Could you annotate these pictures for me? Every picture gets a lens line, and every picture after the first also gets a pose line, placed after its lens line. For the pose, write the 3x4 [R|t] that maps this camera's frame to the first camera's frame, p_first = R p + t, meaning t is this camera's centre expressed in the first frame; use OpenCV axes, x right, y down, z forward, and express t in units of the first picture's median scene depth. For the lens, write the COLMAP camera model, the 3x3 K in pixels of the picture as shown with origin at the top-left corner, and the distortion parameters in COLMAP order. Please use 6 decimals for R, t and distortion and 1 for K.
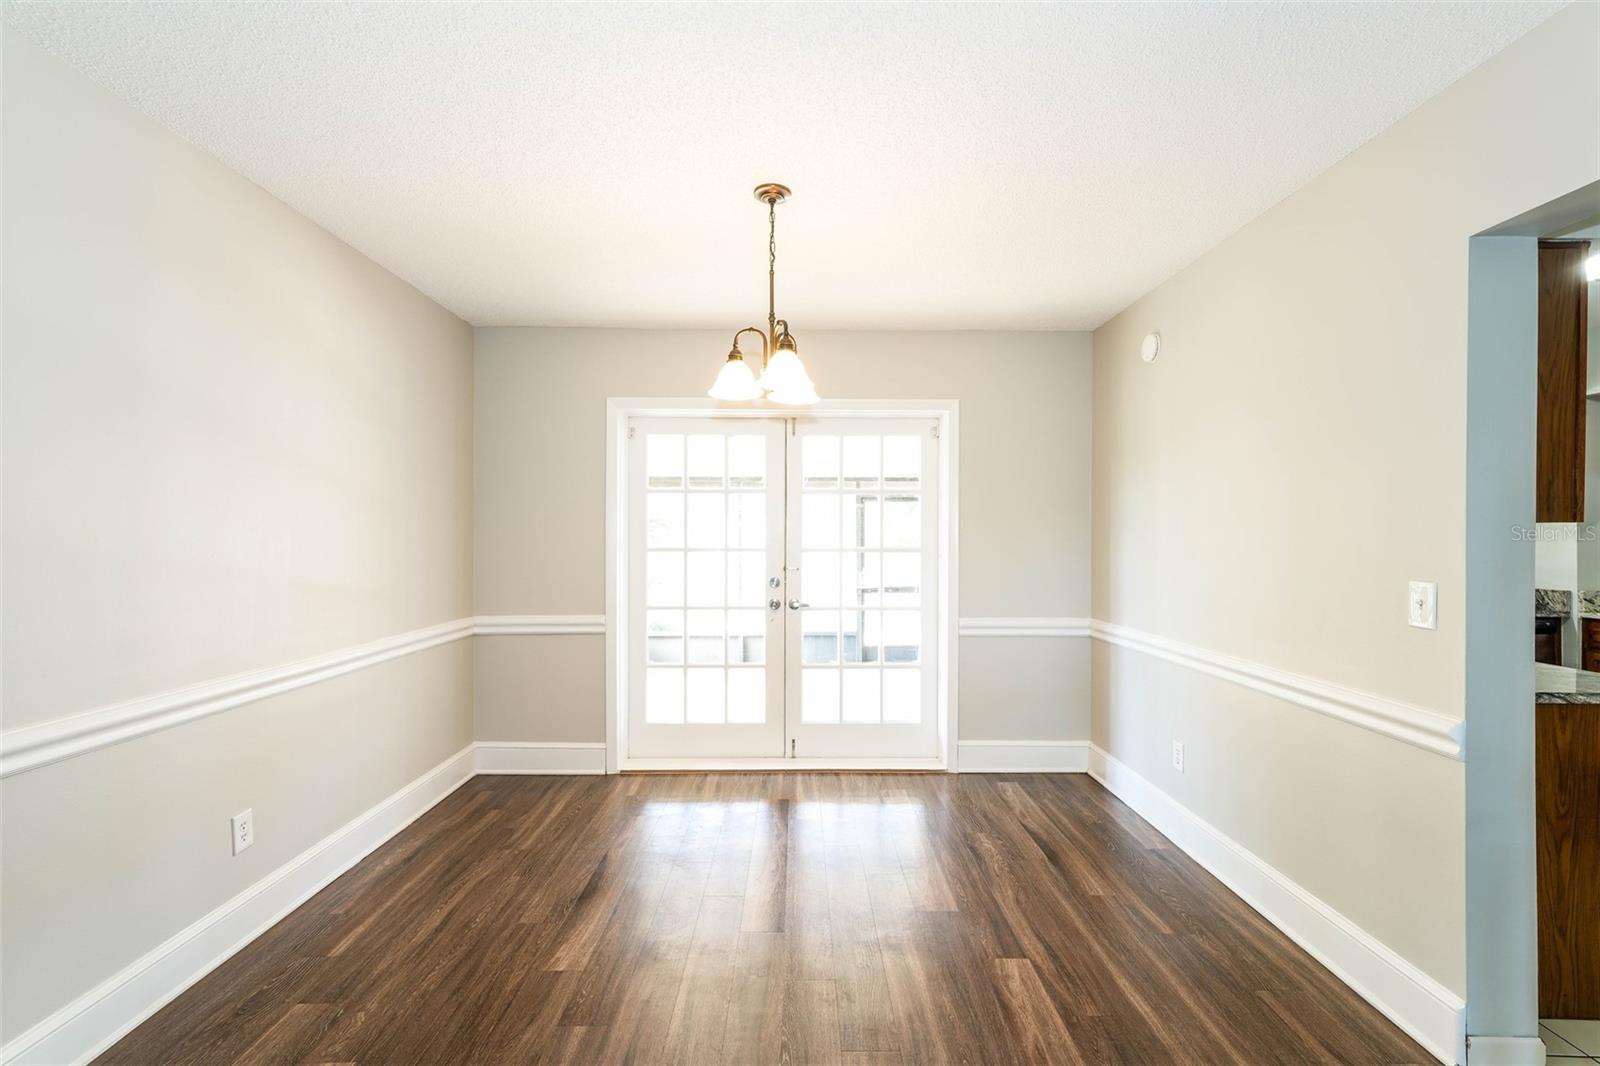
lens RADIAL K [[718.0, 0, 799.2], [0, 718.0, 540.6], [0, 0, 1]] dist [-0.001404, 0.005383]
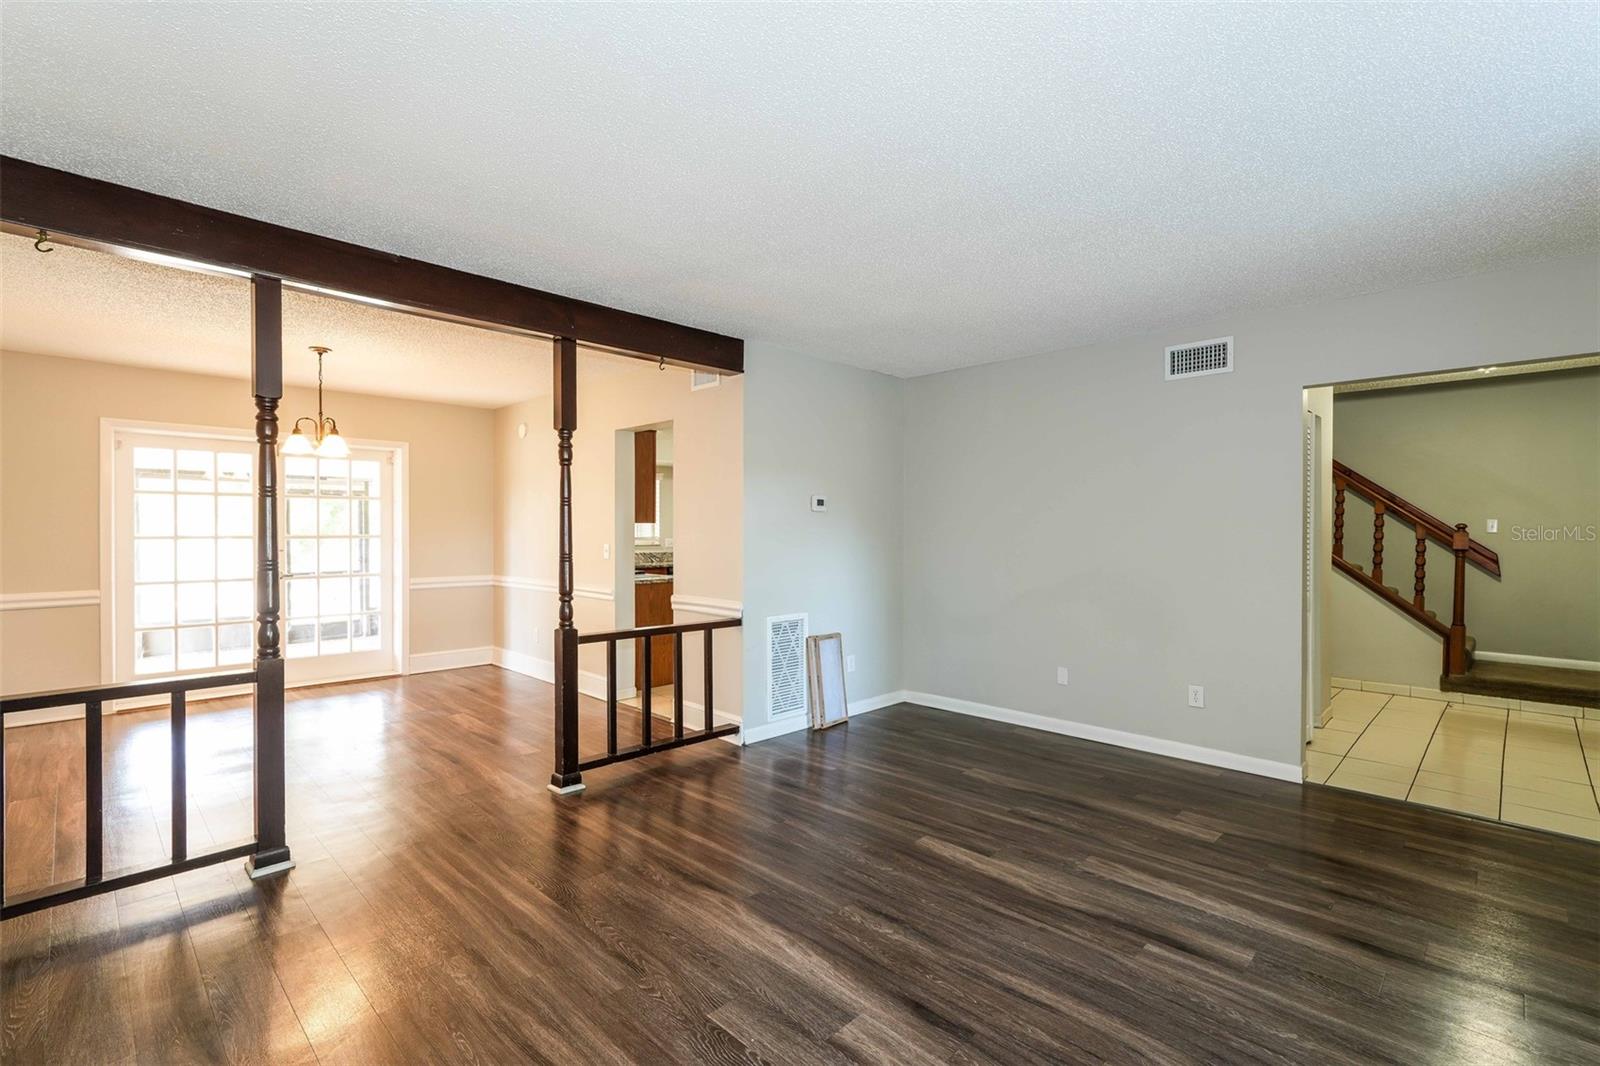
lens RADIAL K [[750.8, 0, 826.4], [0, 750.8, 532.1], [0, 0, 1]] dist [0.003432, 0.000740]
pose [[0.702909, -0.003470, 0.711271, -0.331699], [0.004673, 0.999989, 0.000261, 0.008605], [-0.711264, 0.003141, 0.702918, -0.883473]]
